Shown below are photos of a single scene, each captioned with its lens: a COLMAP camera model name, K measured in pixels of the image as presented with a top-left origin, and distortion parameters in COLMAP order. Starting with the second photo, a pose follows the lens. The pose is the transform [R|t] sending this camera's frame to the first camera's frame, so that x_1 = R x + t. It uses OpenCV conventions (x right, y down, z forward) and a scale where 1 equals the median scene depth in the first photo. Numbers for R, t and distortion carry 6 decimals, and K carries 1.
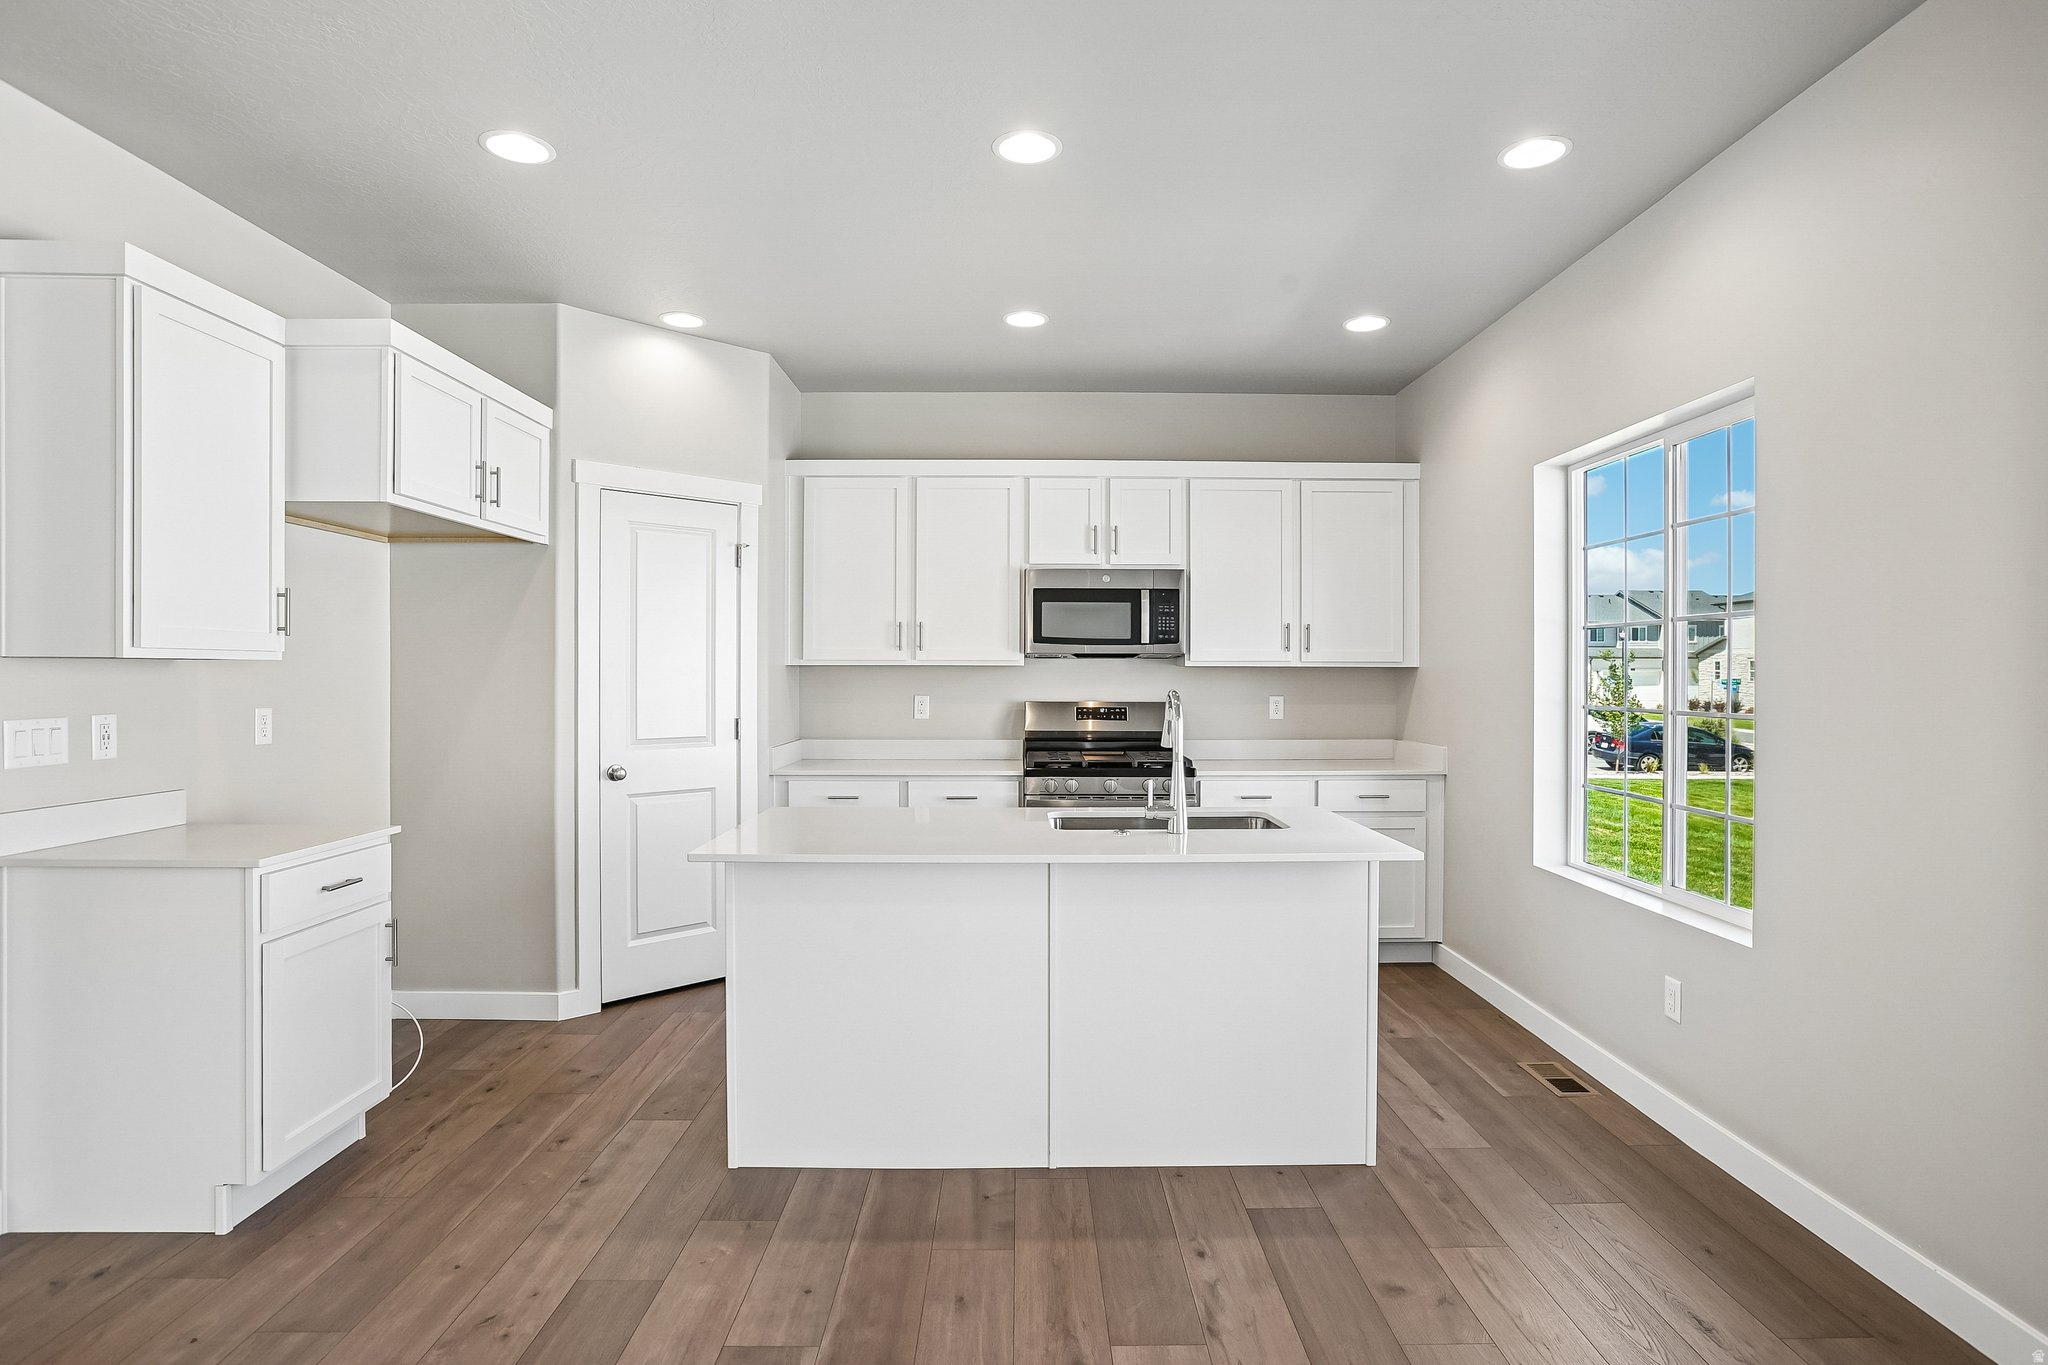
lens RADIAL K [[1056.9, 0, 1026.9], [0, 1056.9, 680.7], [0, 0, 1]] dist [-0.054655, 0.030977]
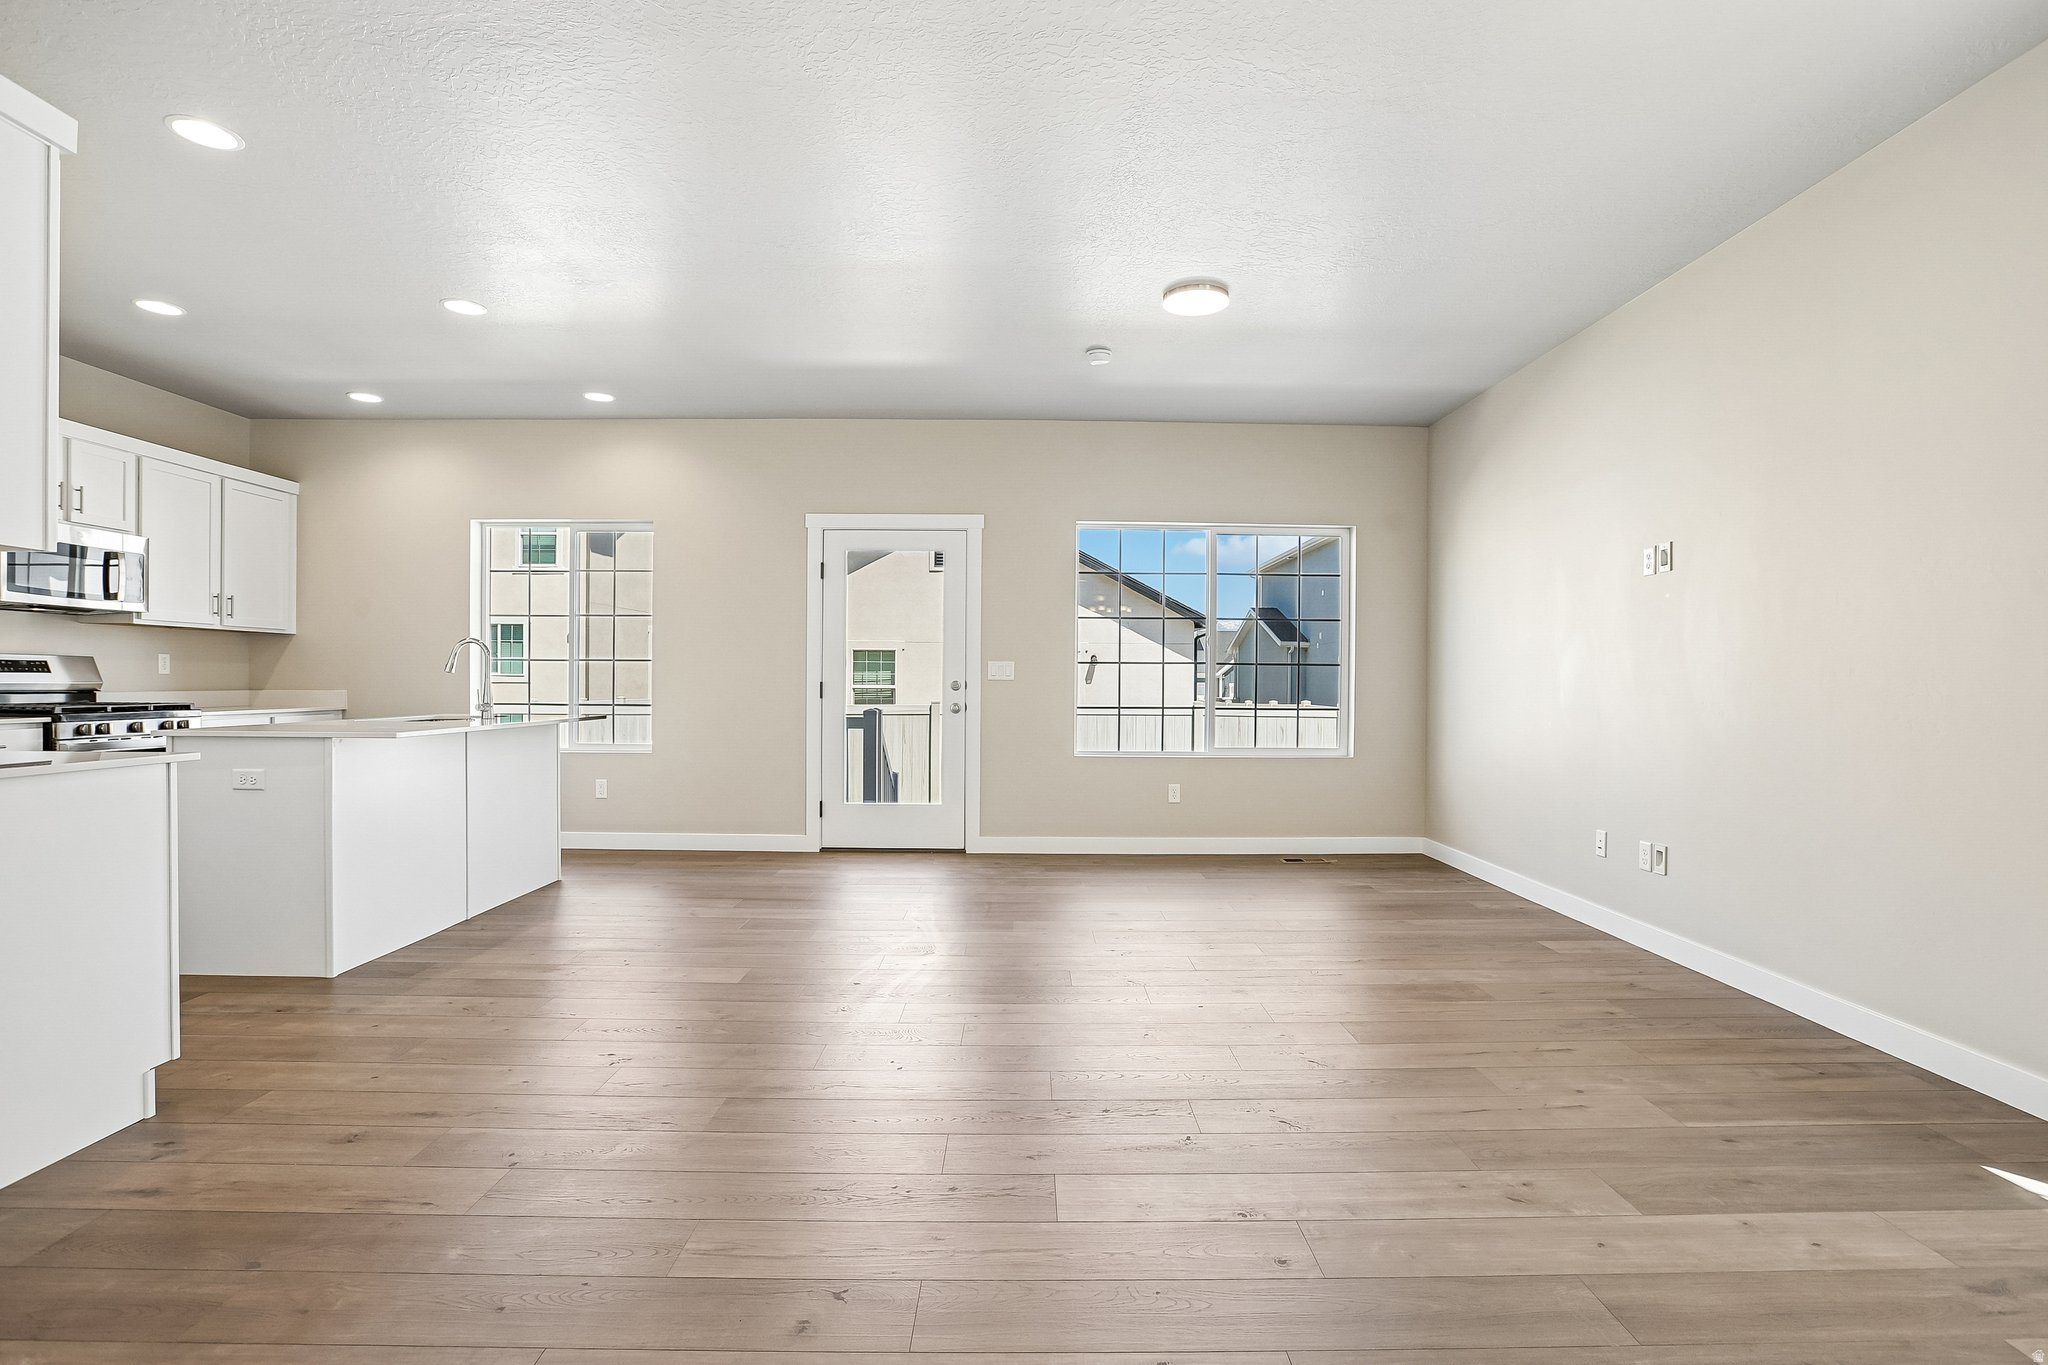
lens RADIAL K [[973.2, 0, 1037.1], [0, 973.2, 690.1], [0, 0, 1]] dist [-0.056865, 0.022253]
pose [[-0.006458, -0.009504, 0.999934, -0.906766], [-0.000775, 0.999955, 0.009500, 0.049660], [-0.999979, -0.000714, -0.006465, 0.056684]]
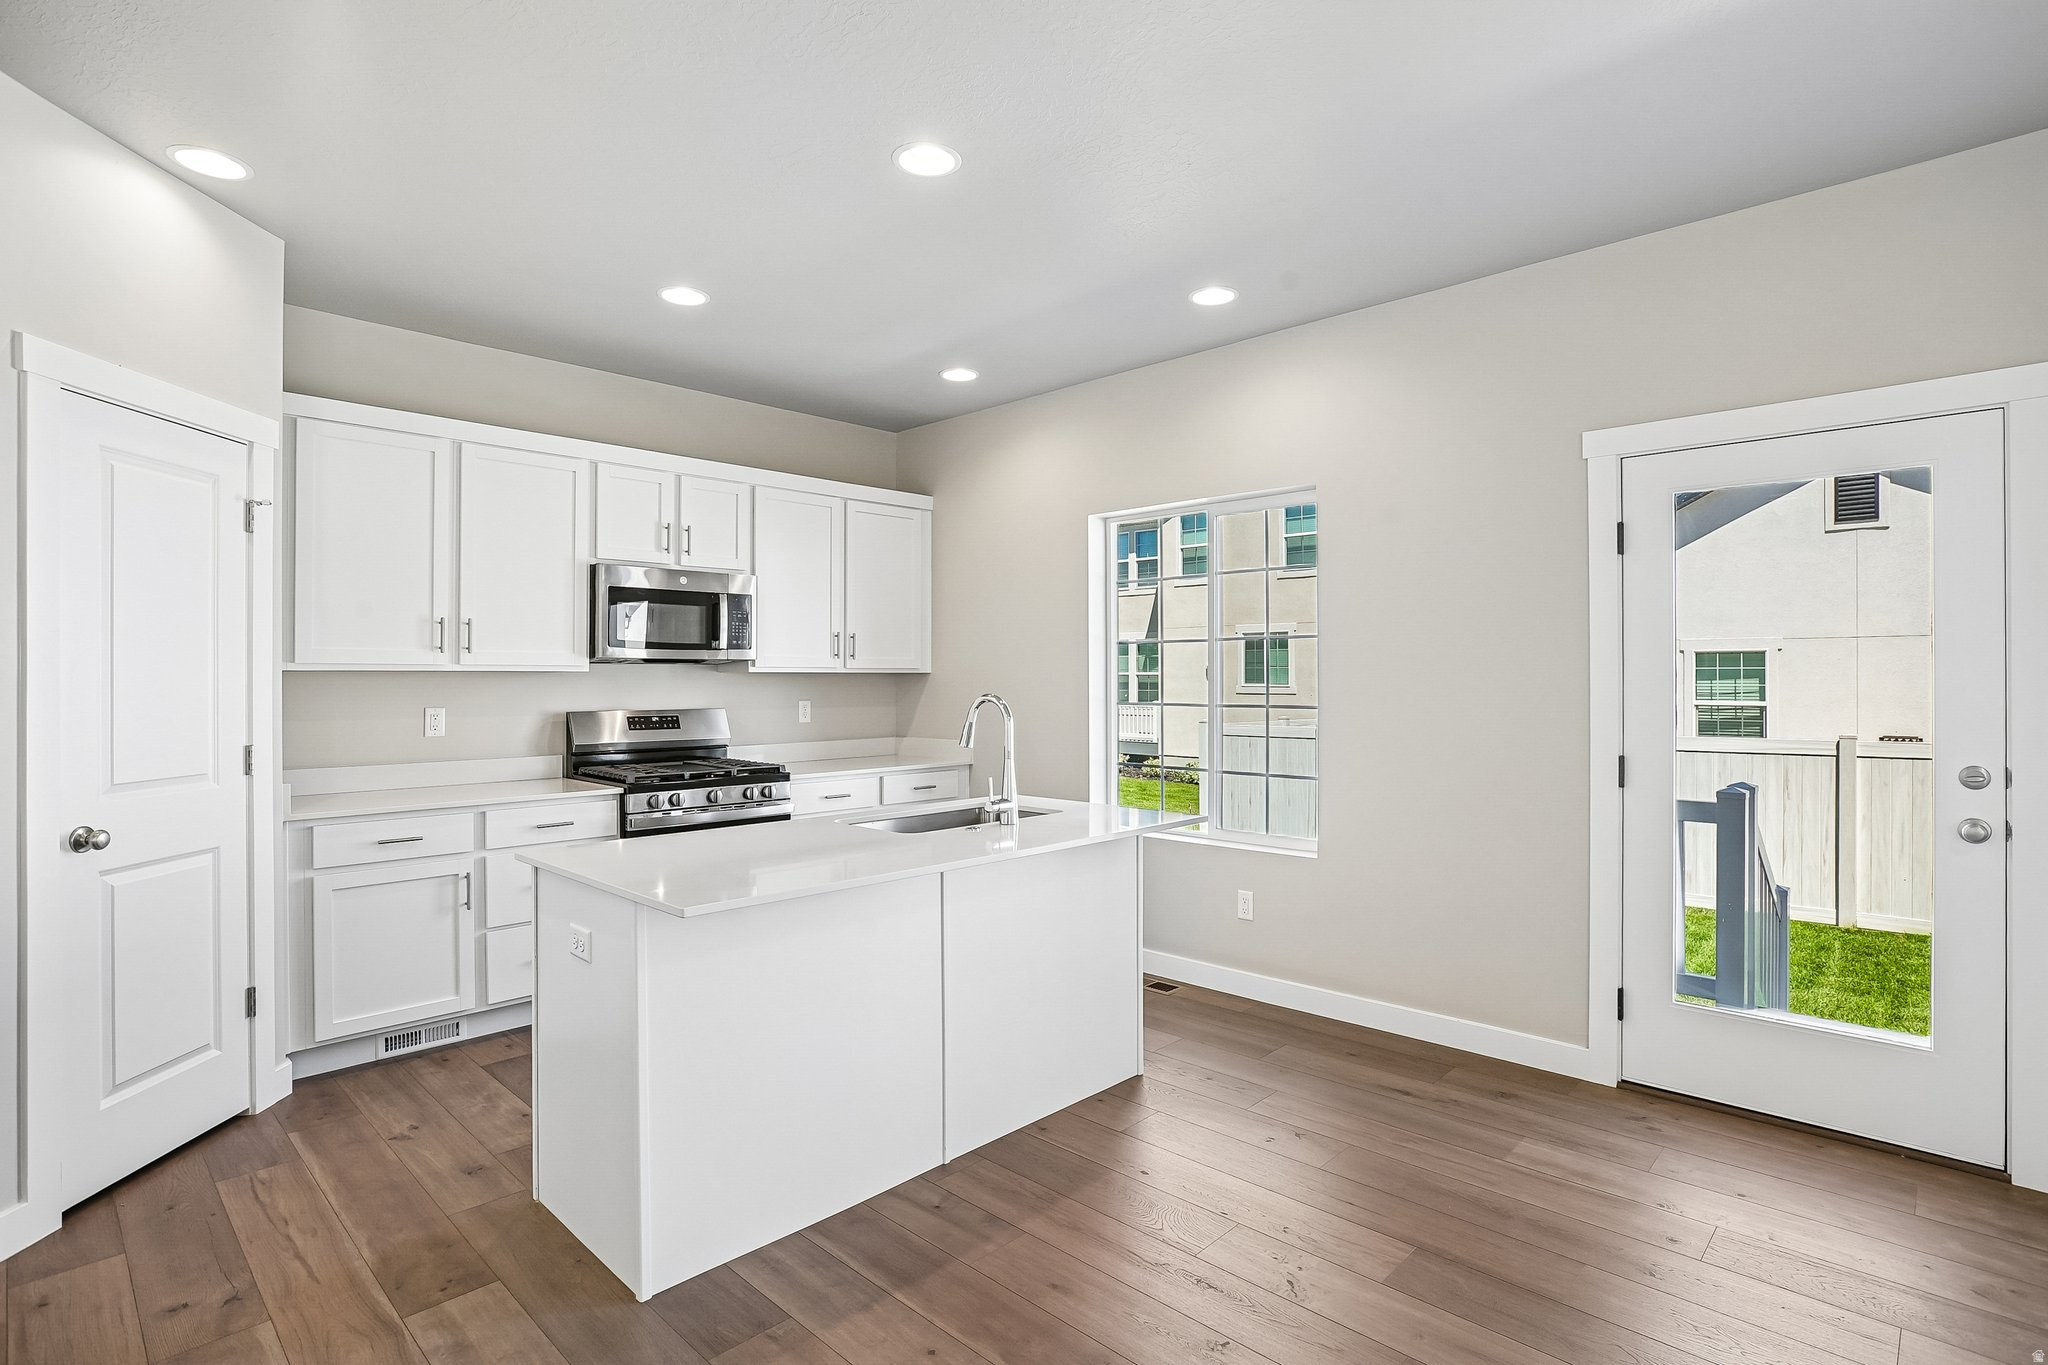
lens RADIAL K [[1012.2, 0, 1032.4], [0, 1012.2, 675.7], [0, 0, 1]] dist [-0.051536, 0.024437]
pose [[0.696123, -0.001382, 0.717921, -0.372524], [0.008077, 0.999950, -0.005907, -0.002802], [-0.717877, 0.009911, 0.696099, 0.151513]]
